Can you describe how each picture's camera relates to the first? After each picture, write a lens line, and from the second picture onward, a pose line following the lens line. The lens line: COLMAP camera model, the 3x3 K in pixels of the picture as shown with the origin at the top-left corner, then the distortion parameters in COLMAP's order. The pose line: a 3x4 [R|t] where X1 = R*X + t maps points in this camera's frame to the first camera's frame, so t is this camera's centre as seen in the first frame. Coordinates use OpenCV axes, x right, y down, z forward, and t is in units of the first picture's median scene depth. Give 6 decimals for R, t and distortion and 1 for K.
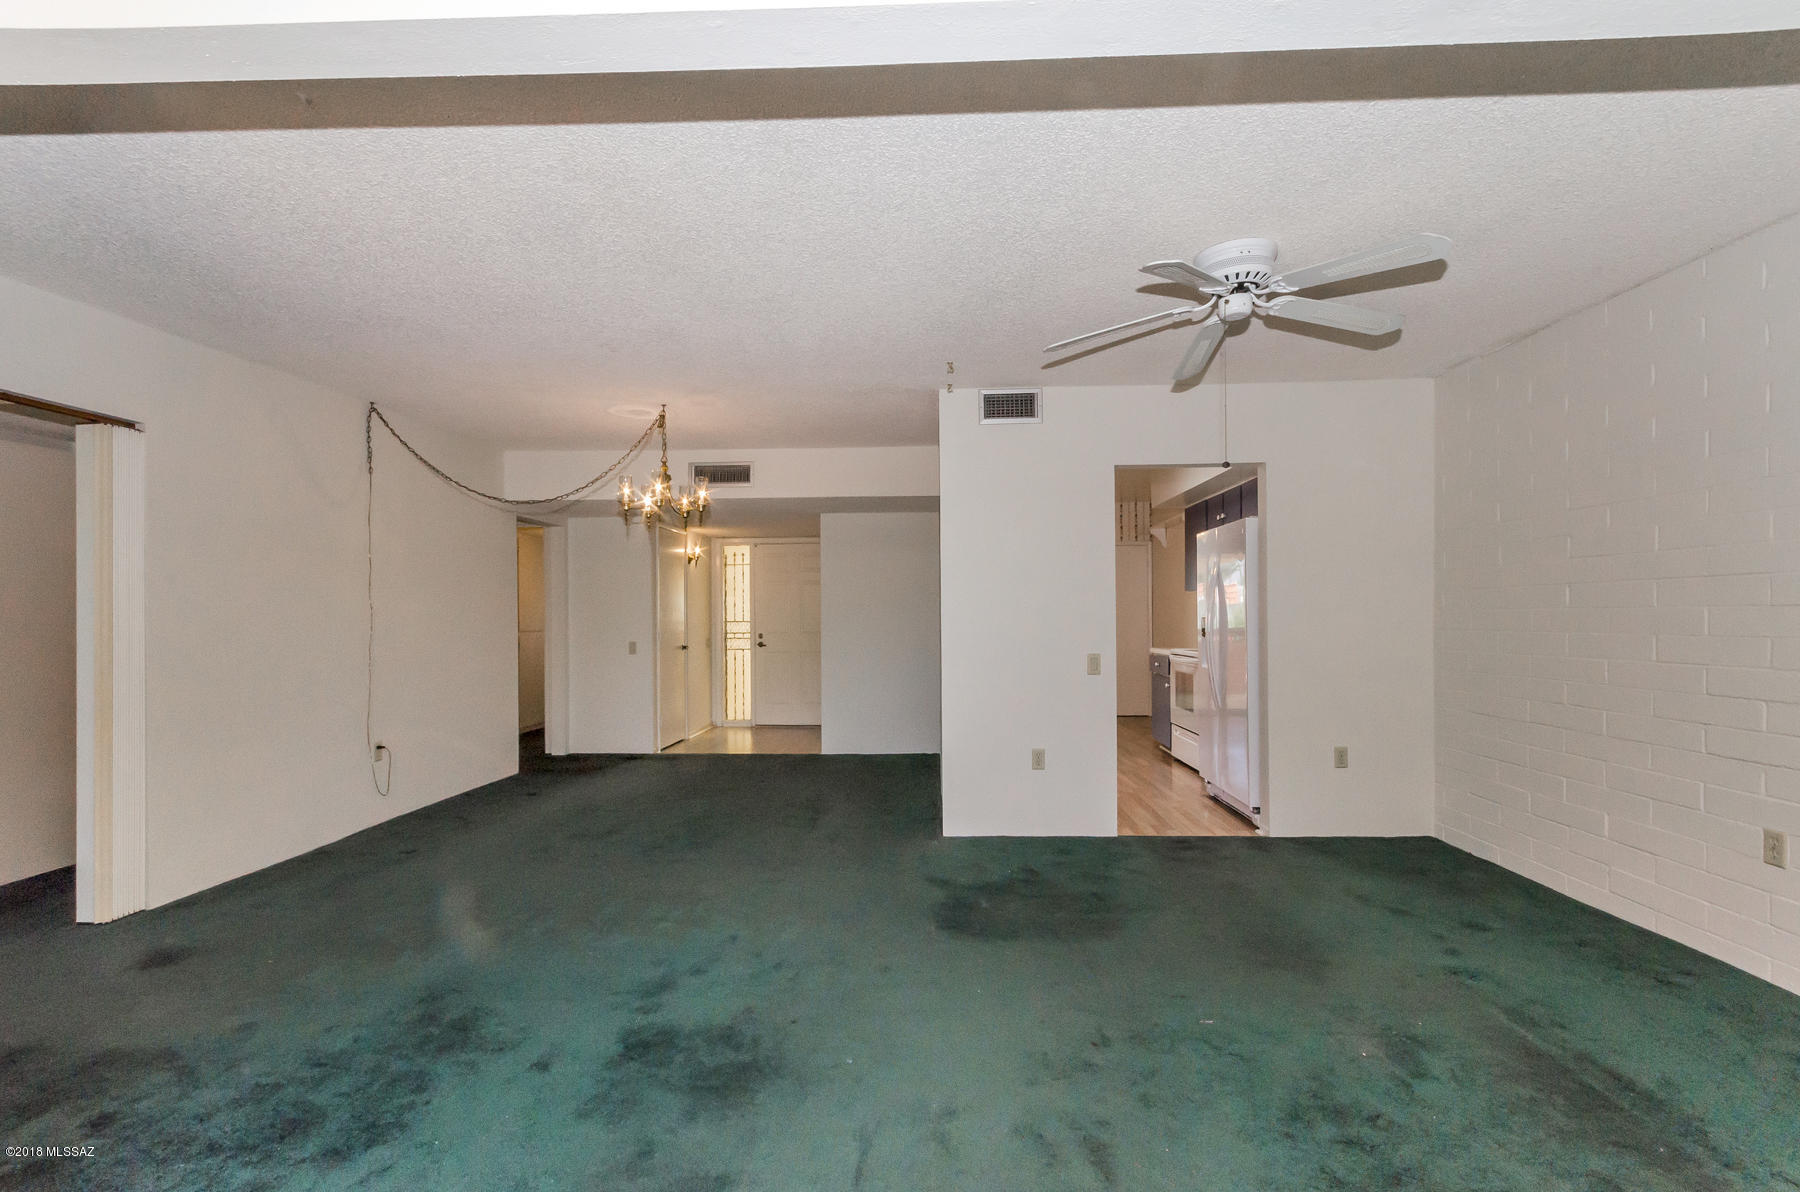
lens RADIAL K [[791.9, 0, 895.9], [0, 791.9, 616.8], [0, 0, 1]] dist [0.009344, 0.001272]
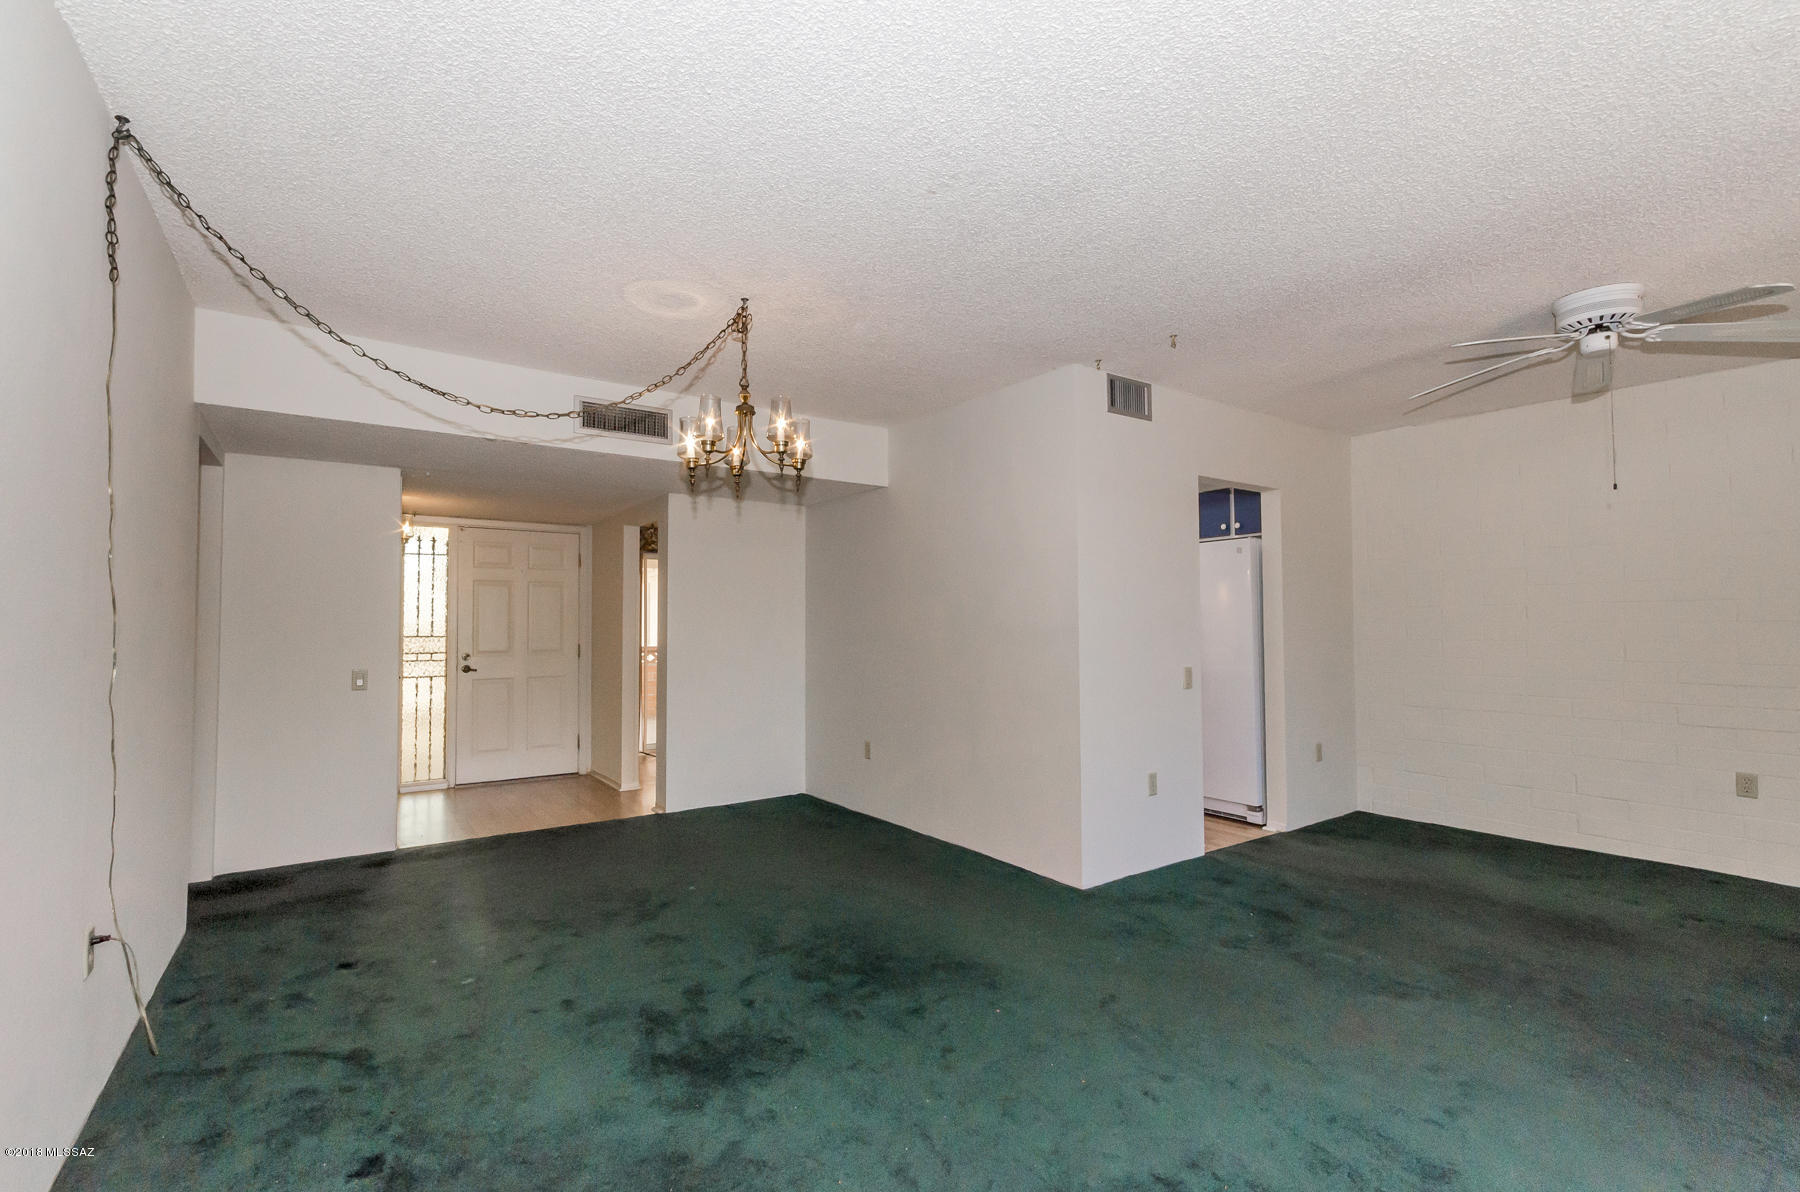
lens RADIAL K [[791.9, 0, 892.3], [0, 791.9, 600.2], [0, 0, 1]] dist [0.009344, 0.001272]
pose [[0.800954, 0.023576, 0.598261, -0.575123], [0.000633, 0.999190, -0.040224, 0.004982], [-0.598725, 0.032597, 0.800291, 0.416076]]
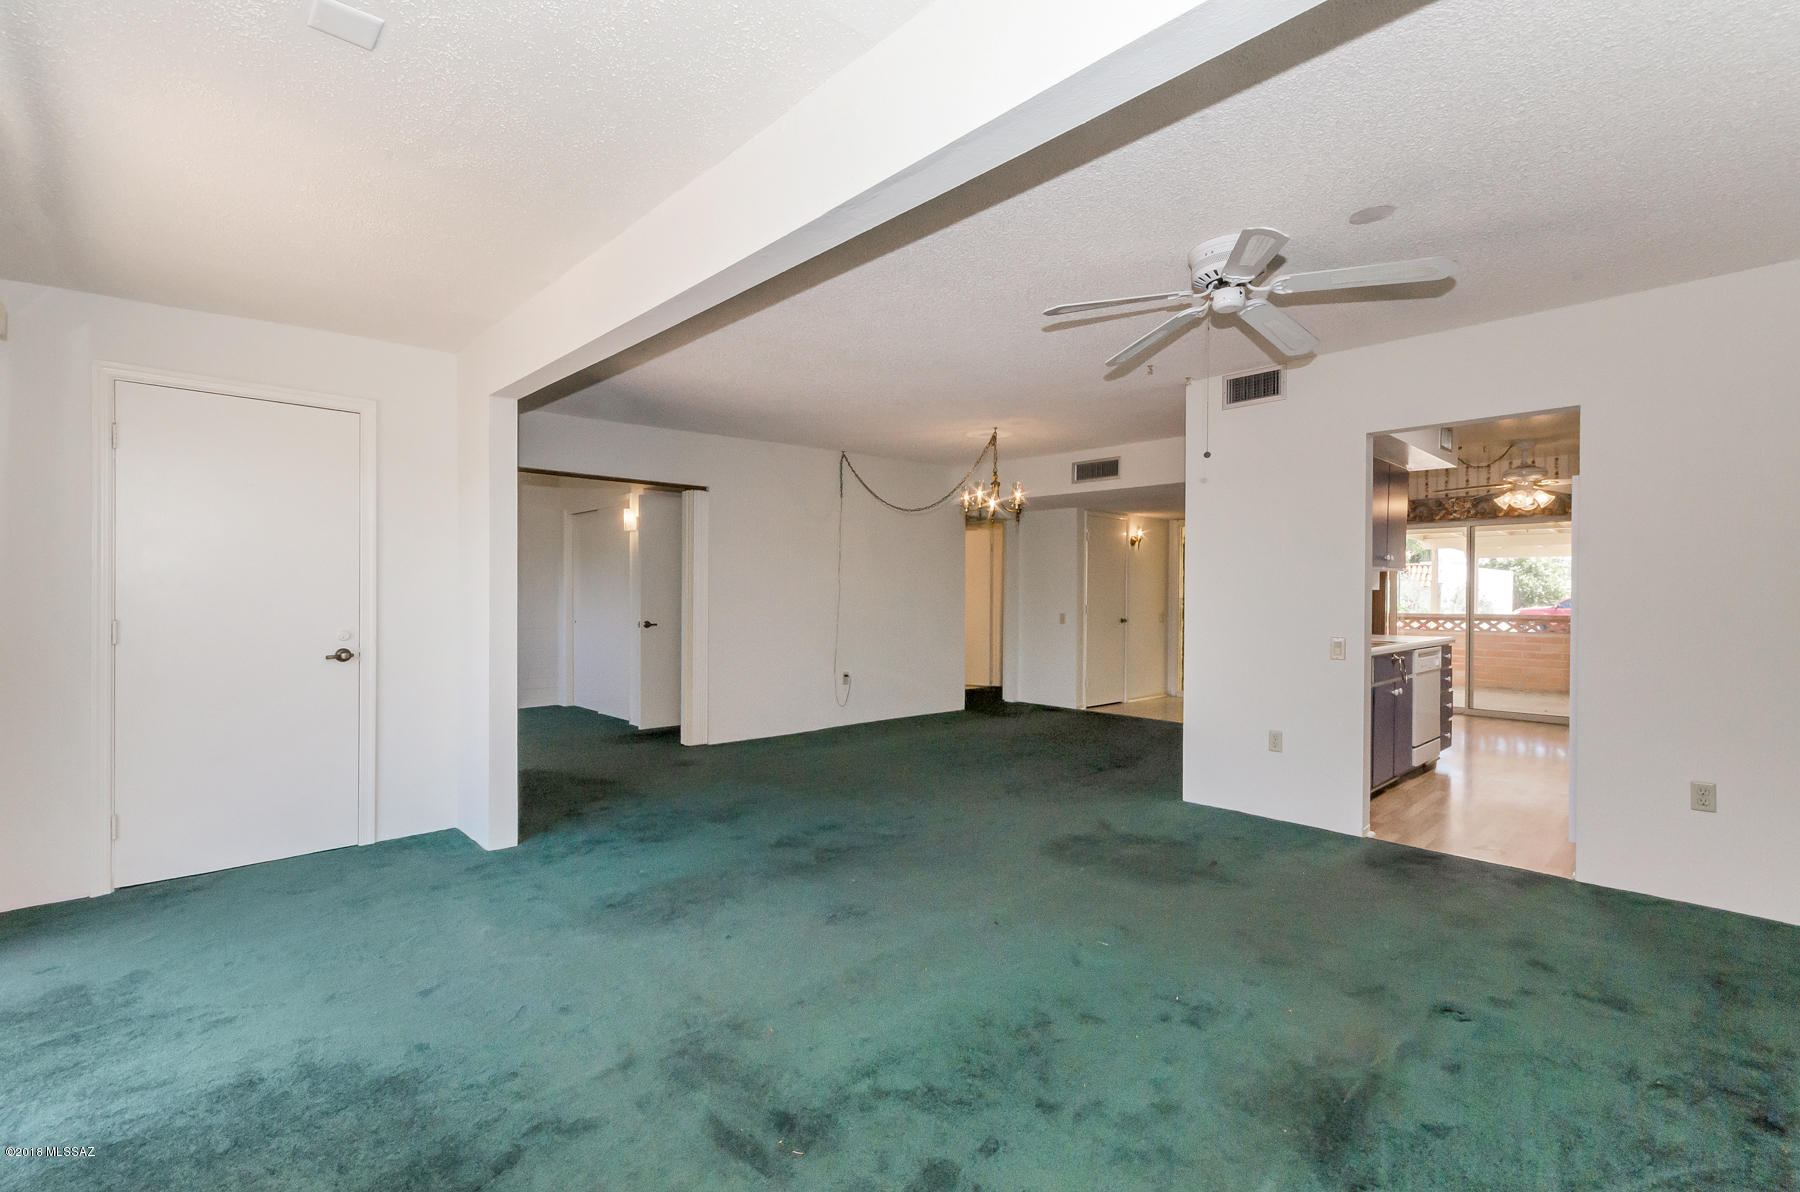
lens RADIAL K [[791.9, 0, 921.2], [0, 791.9, 601.0], [0, 0, 1]] dist [0.009344, 0.001272]
pose [[0.731746, 0.018442, -0.681328, 0.495947], [-0.010673, 0.999821, 0.015599, -0.005397], [0.681494, -0.004142, 0.731812, -0.018876]]
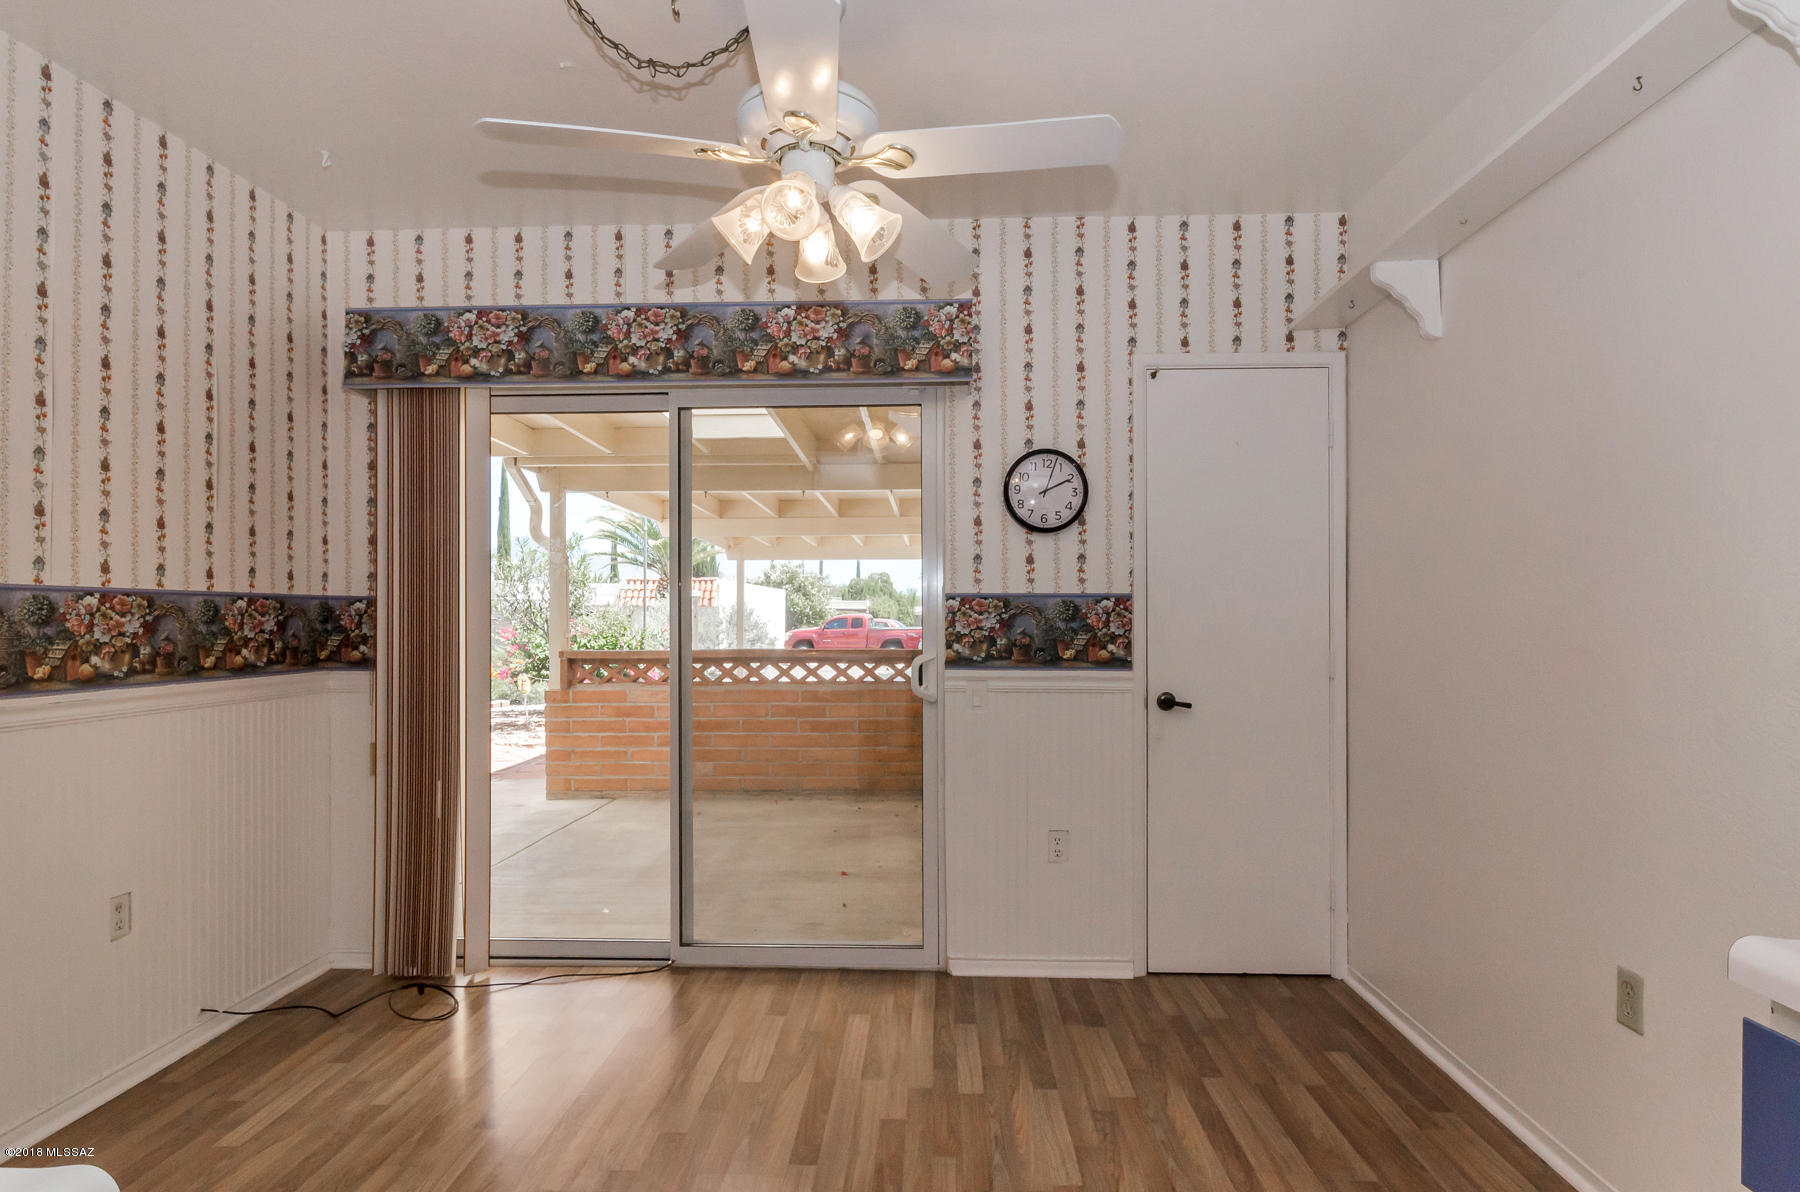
lens RADIAL K [[942.2, 0, 906.9], [0, 942.2, 611.8], [0, 0, 1]] dist [-0.017830, -0.001313]
pose [[0.999844, 0.004747, 0.016989, 0.341562], [-0.004672, 0.999979, -0.004459, -0.000616], [-0.017010, 0.004379, 0.999846, 1.405538]]
